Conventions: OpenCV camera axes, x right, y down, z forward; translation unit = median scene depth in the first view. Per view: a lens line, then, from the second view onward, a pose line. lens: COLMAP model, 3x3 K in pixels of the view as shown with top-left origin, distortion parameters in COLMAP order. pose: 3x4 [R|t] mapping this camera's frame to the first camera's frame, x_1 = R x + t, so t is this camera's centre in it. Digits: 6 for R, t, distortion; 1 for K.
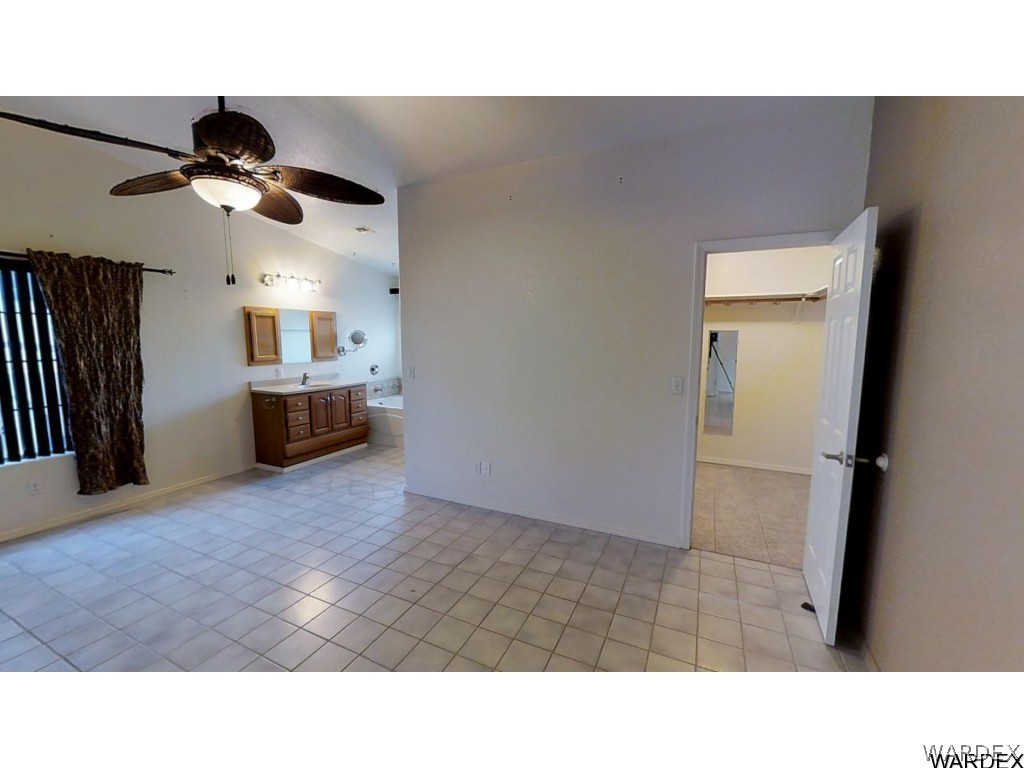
lens RADIAL K [[411.4, 0, 513.1], [0, 411.4, 384.1], [0, 0, 1]] dist [0.000955, -0.000192]
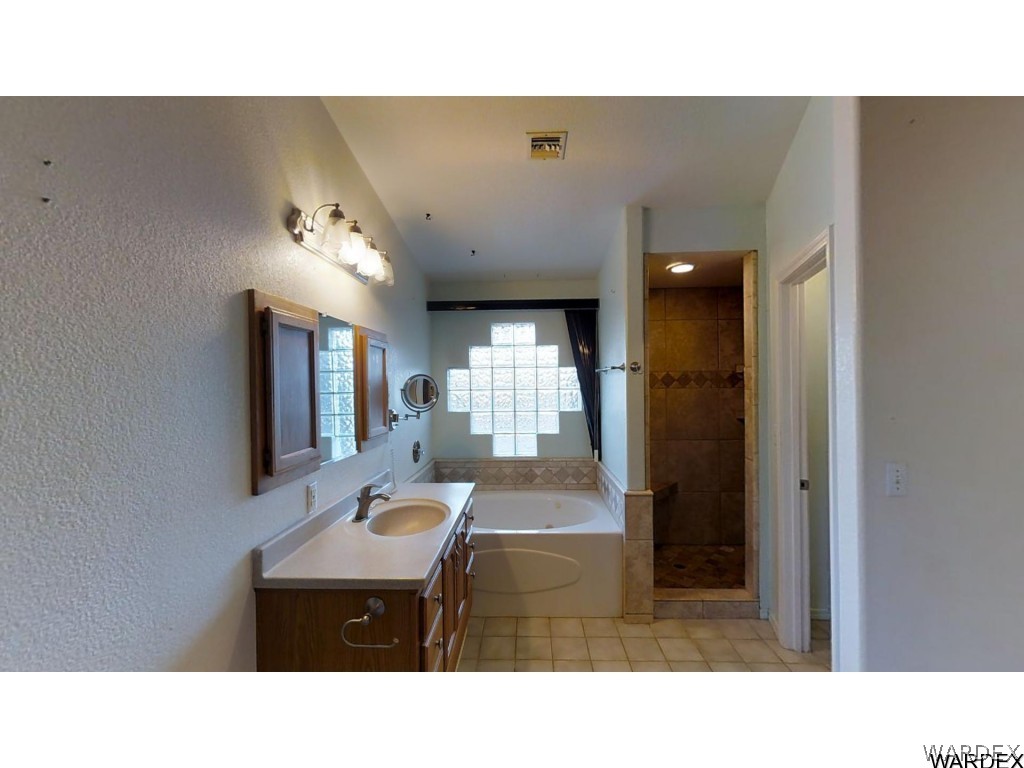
lens RADIAL K [[411.4, 0, 513.4], [0, 411.4, 389.3], [0, 0, 1]] dist [0.000955, -0.000192]
pose [[0.914274, -0.013250, 0.404880, -0.578160], [0.055092, 0.994246, -0.091867, -0.078999], [-0.401333, 0.106298, 0.909743, 0.642111]]
